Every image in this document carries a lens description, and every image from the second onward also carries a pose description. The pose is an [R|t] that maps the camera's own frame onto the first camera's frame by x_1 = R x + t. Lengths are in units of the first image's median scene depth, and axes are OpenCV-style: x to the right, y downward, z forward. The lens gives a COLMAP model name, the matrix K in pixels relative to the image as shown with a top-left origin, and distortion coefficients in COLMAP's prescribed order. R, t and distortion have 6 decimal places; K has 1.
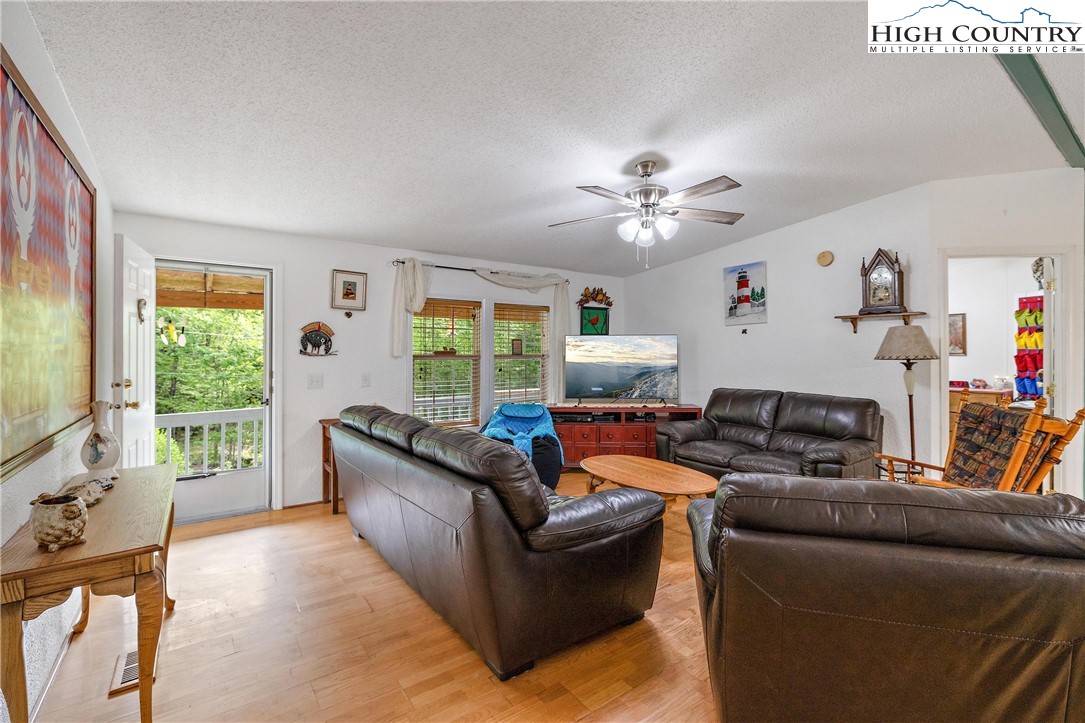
lens RADIAL K [[482.1, 0, 541.4], [0, 482.1, 353.2], [0, 0, 1]] dist [-0.001024, -0.000556]
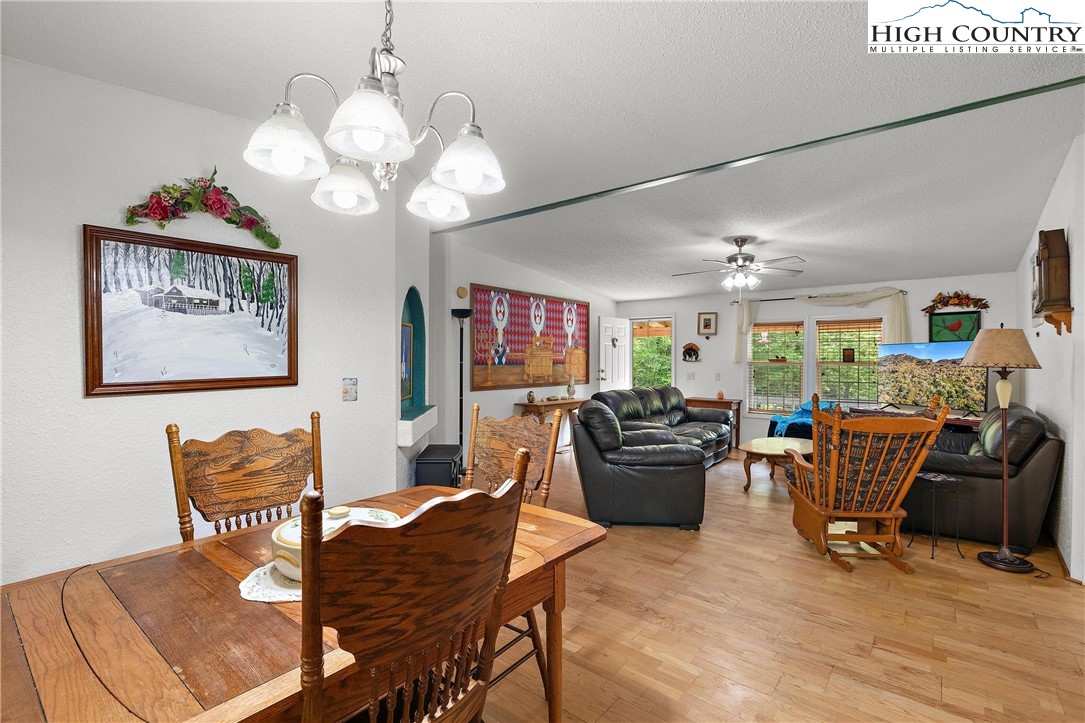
lens RADIAL K [[512.9, 0, 541.1], [0, 512.9, 360.8], [0, 0, 1]] dist [-0.000867, -0.000064]
pose [[0.254599, 0.002125, -0.967044, 1.097257], [-0.005494, 0.999985, 0.000751, 0.003698], [0.967031, 0.005122, 0.254607, -0.033432]]
